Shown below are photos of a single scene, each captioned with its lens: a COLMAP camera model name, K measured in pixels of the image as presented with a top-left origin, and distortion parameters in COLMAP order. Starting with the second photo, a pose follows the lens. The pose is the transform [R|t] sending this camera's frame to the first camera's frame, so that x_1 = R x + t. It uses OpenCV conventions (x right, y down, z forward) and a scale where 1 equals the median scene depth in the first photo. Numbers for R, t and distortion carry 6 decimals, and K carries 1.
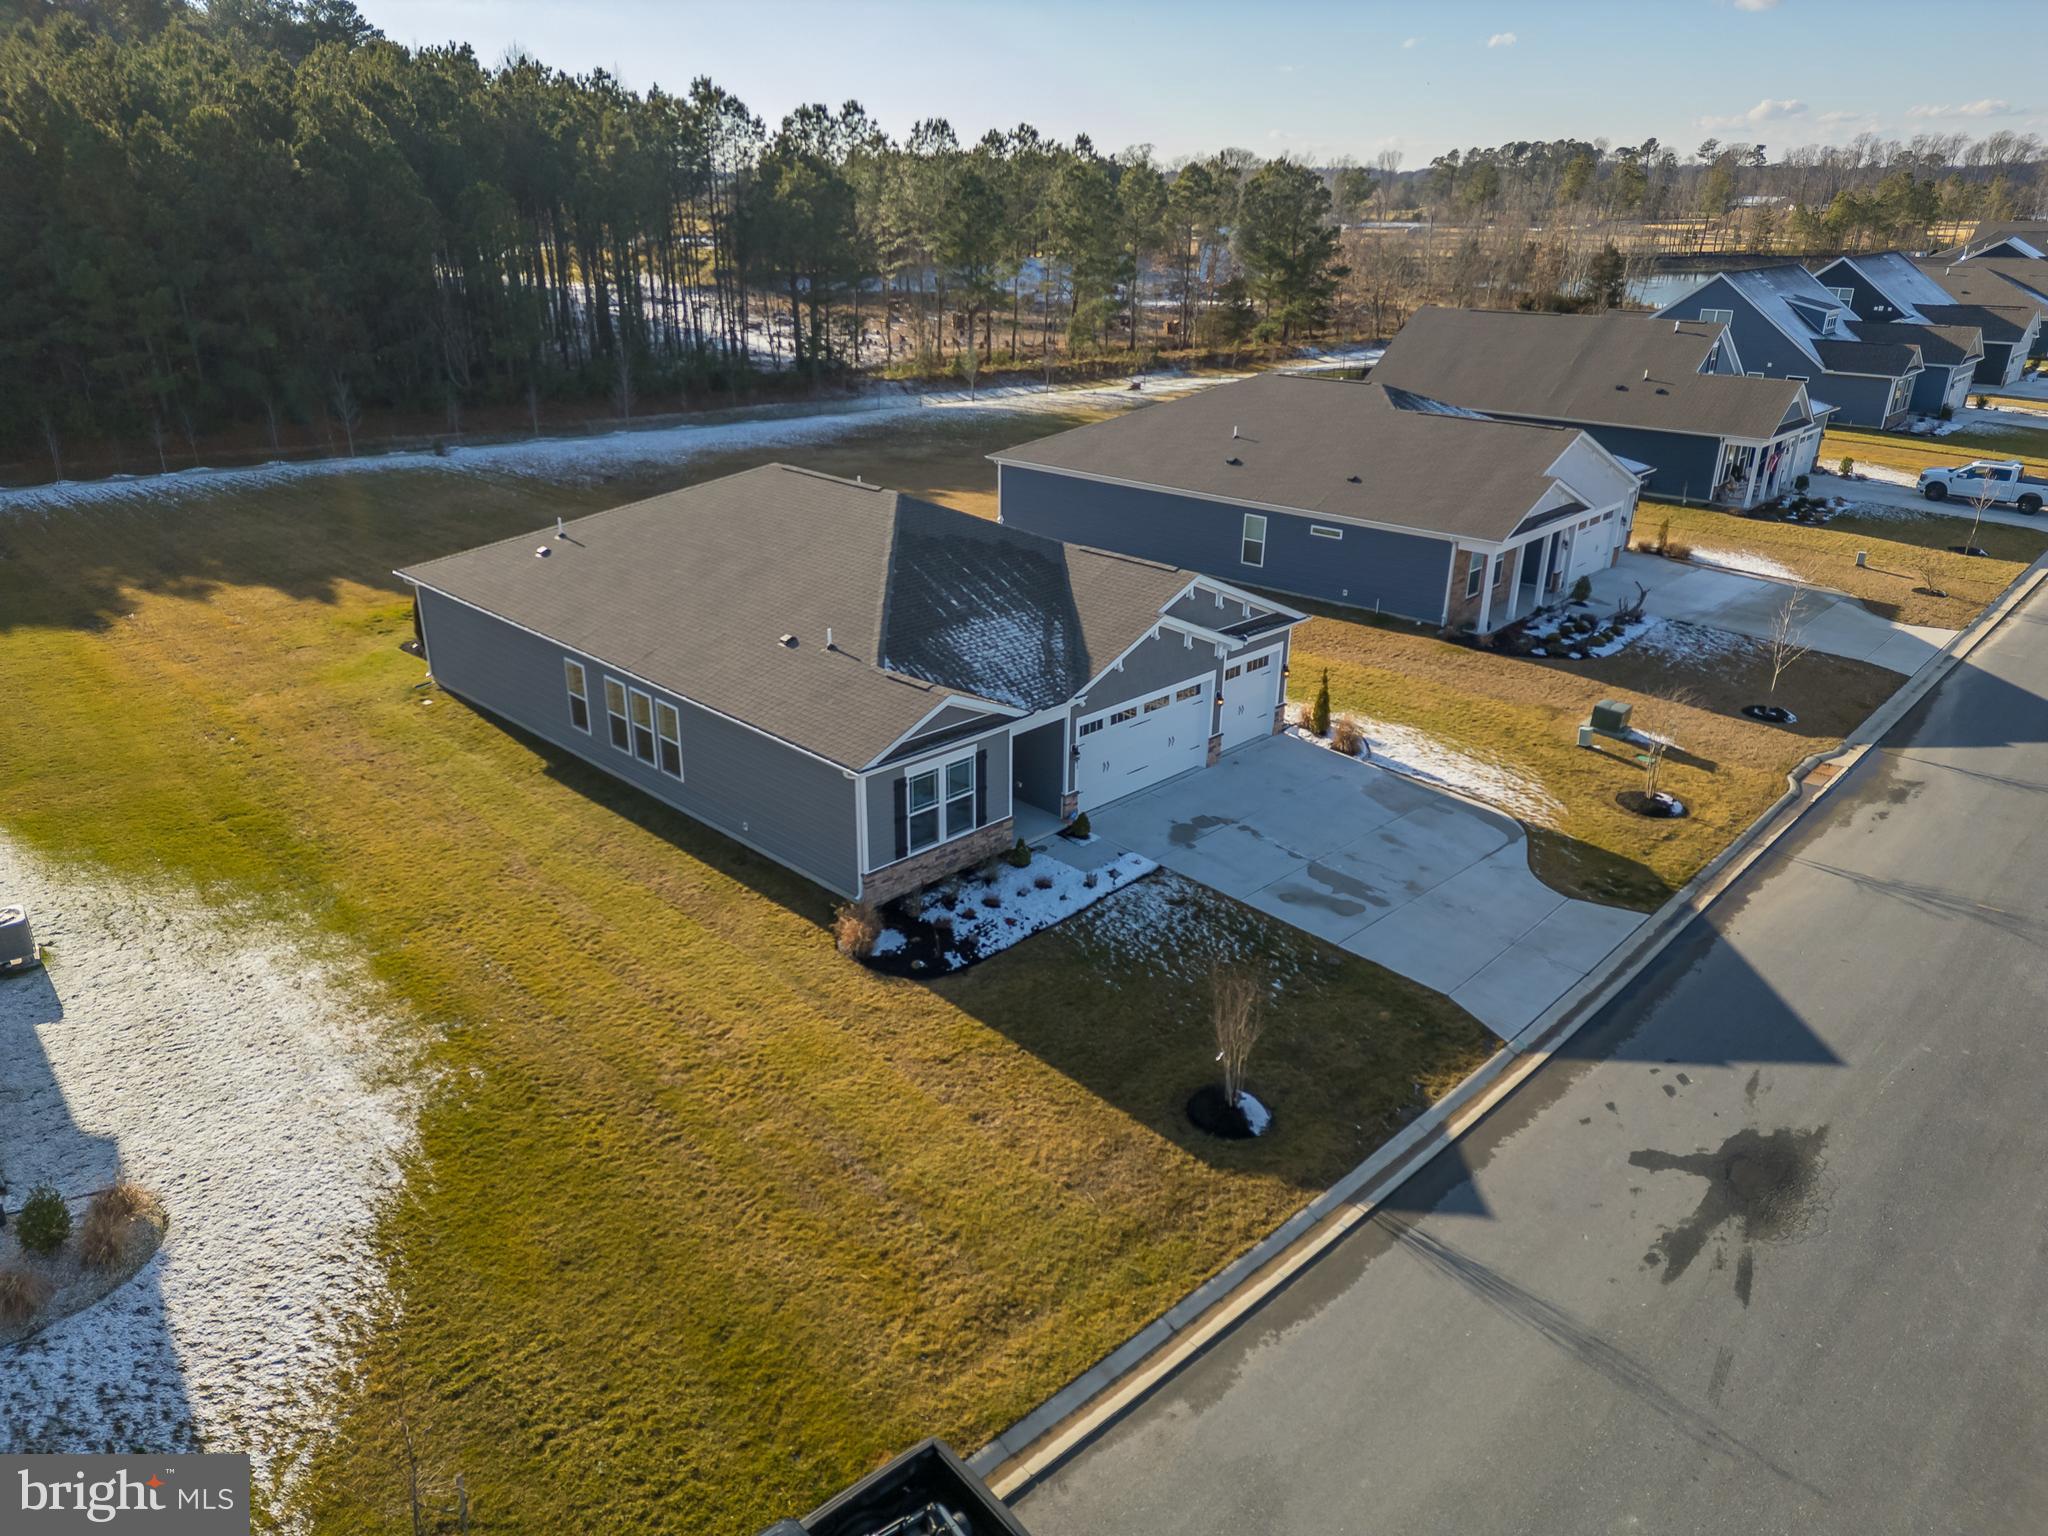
lens RADIAL K [[1409.4, 0, 1012.4], [0, 1409.4, 779.0], [0, 0, 1]] dist [0.079990, -0.066121]
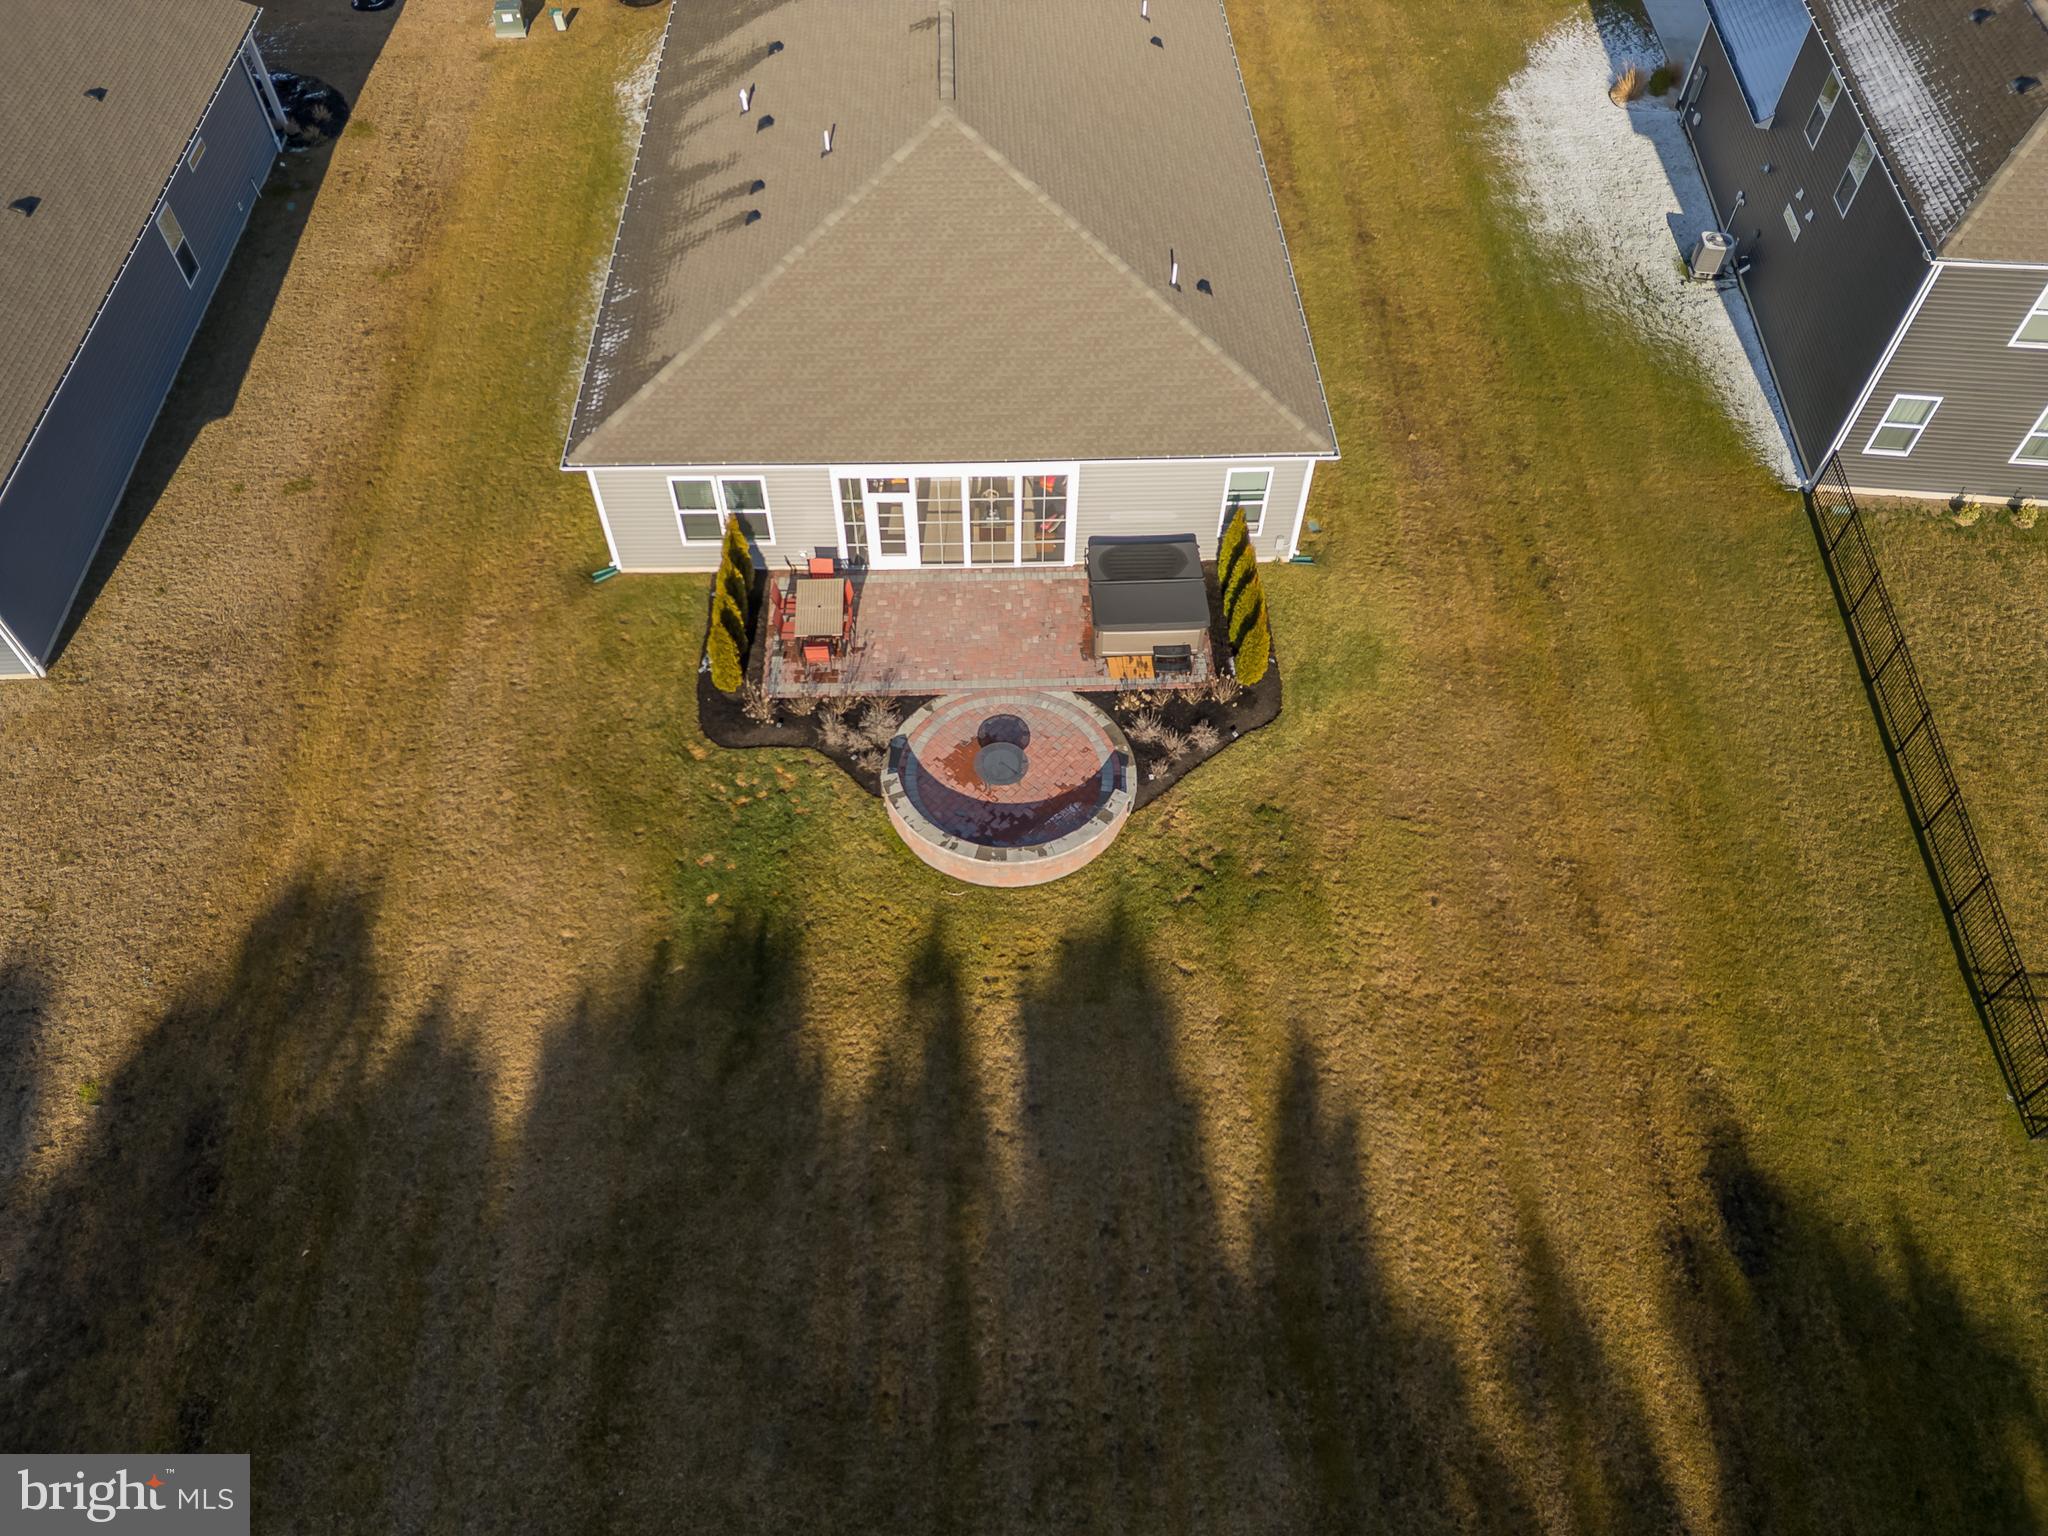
lens RADIAL K [[1409.4, 0, 1026.1], [0, 1409.4, 765.3], [0, 0, 1]] dist [0.079990, -0.066121]
pose [[-0.735542, -0.535859, 0.414528, -0.912453], [0.252374, 0.351103, 0.901684, -1.005227], [-0.628718, 0.767842, -0.123014, 1.715579]]
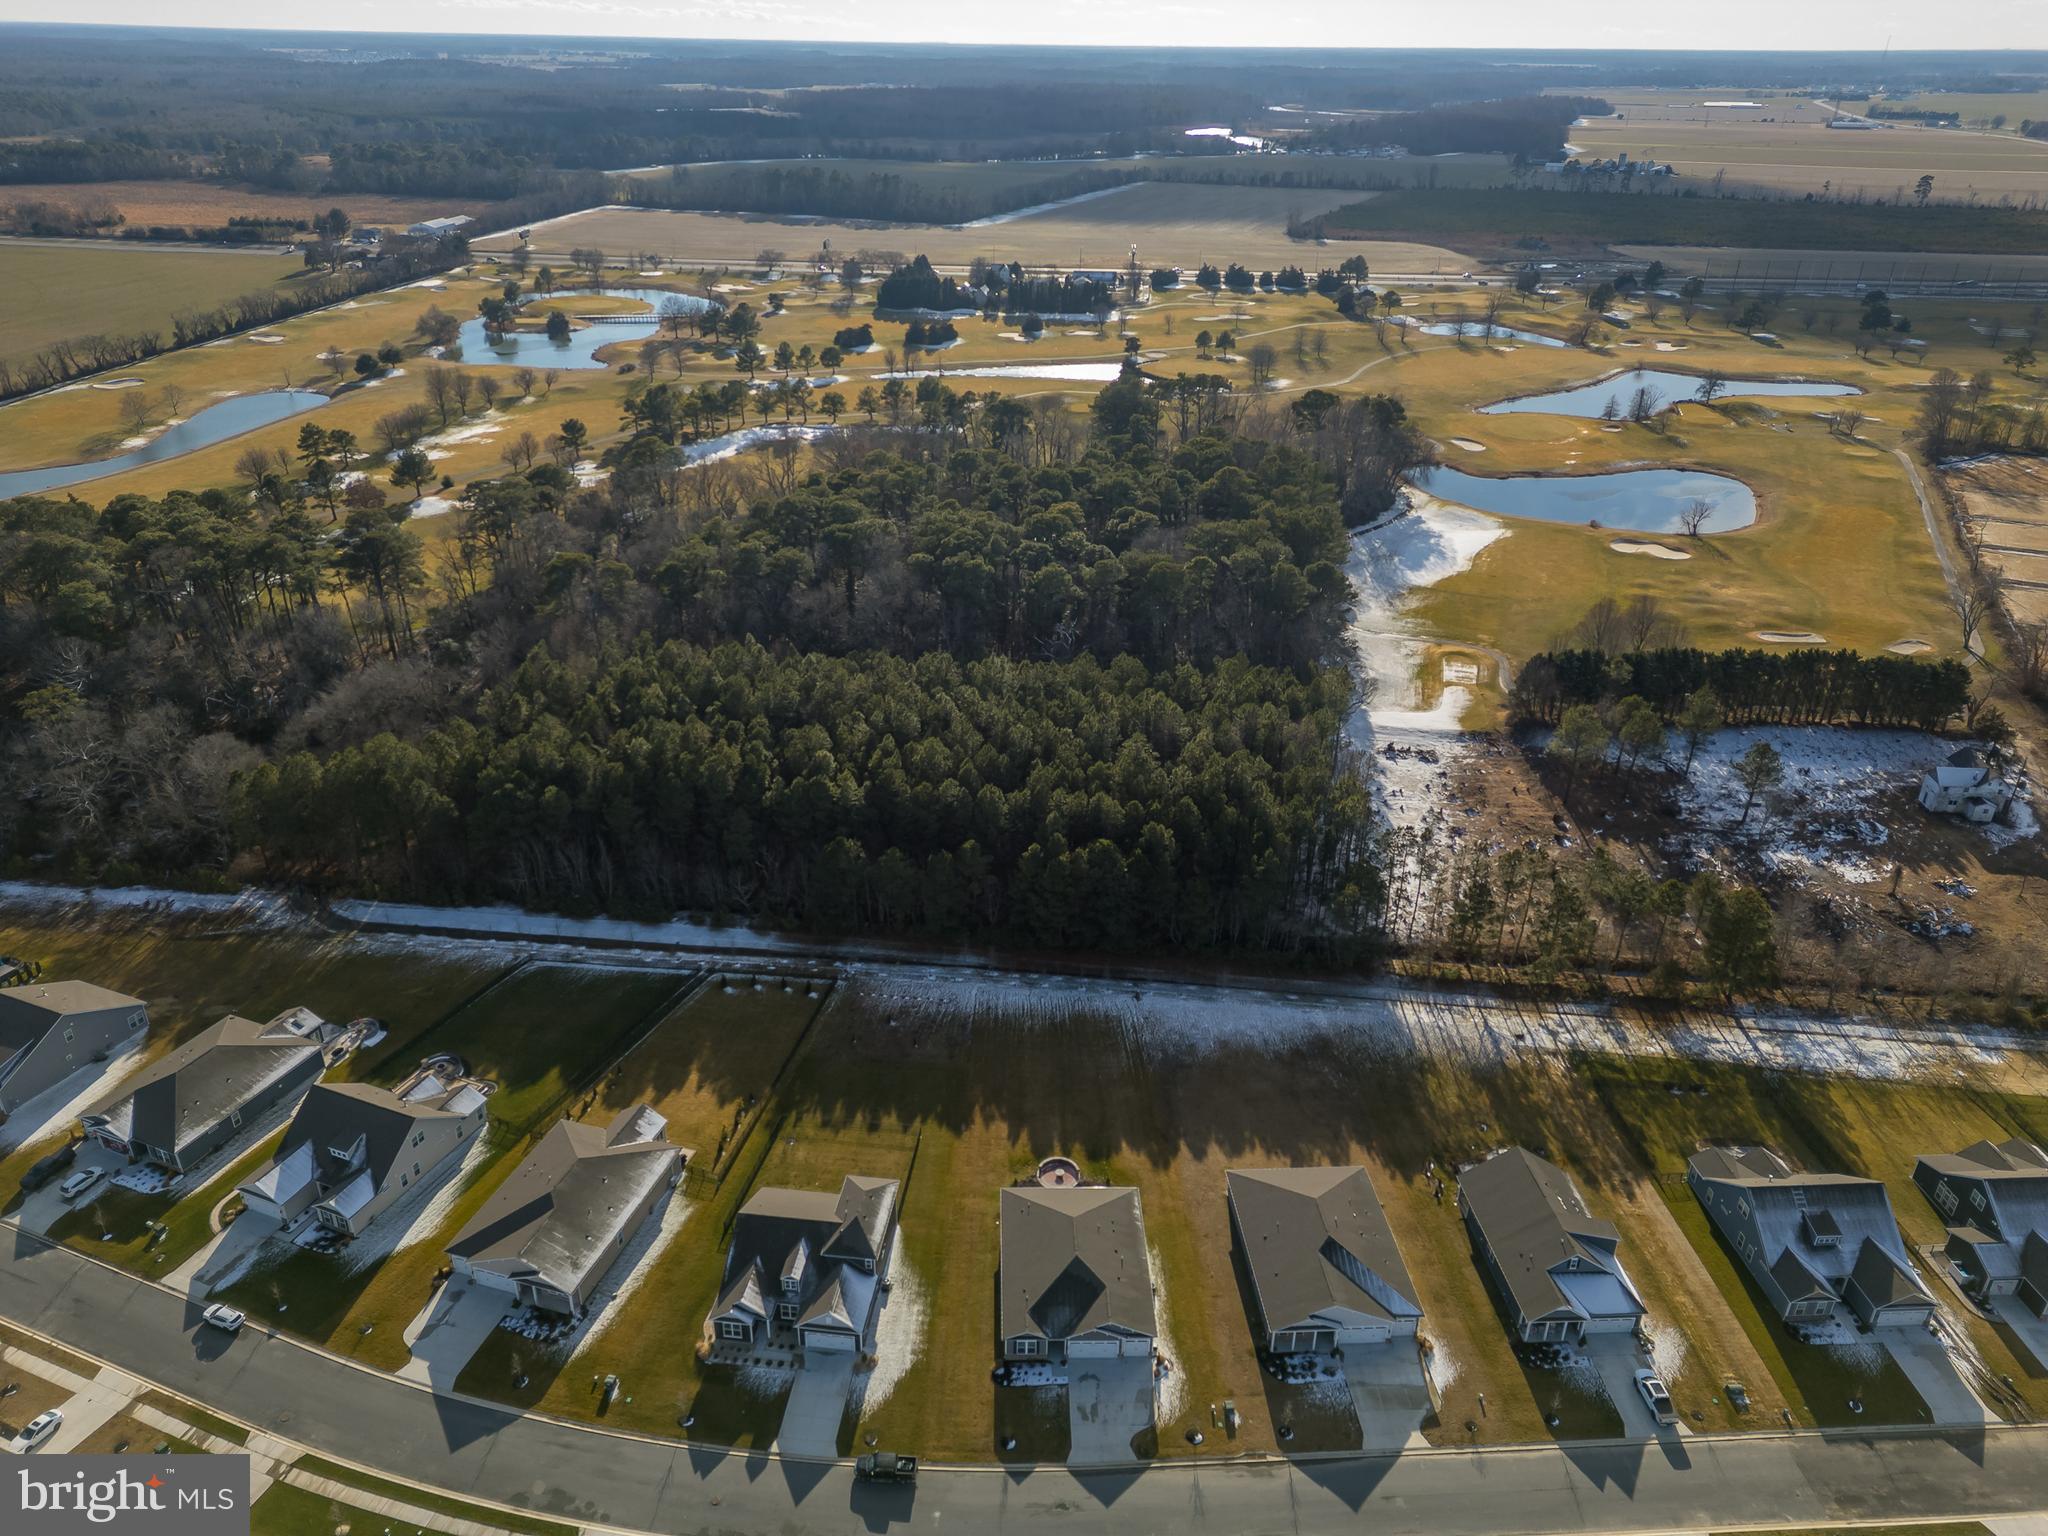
lens RADIAL K [[1409.4, 0, 1017.9], [0, 1409.4, 752.1], [0, 0, 1]] dist [0.079990, -0.066121]
pose [[0.722455, 0.304335, -0.620838, 2.220601], [-0.270201, 0.950786, 0.151649, -2.517336], [0.636436, 0.058191, 0.769131, -2.736311]]
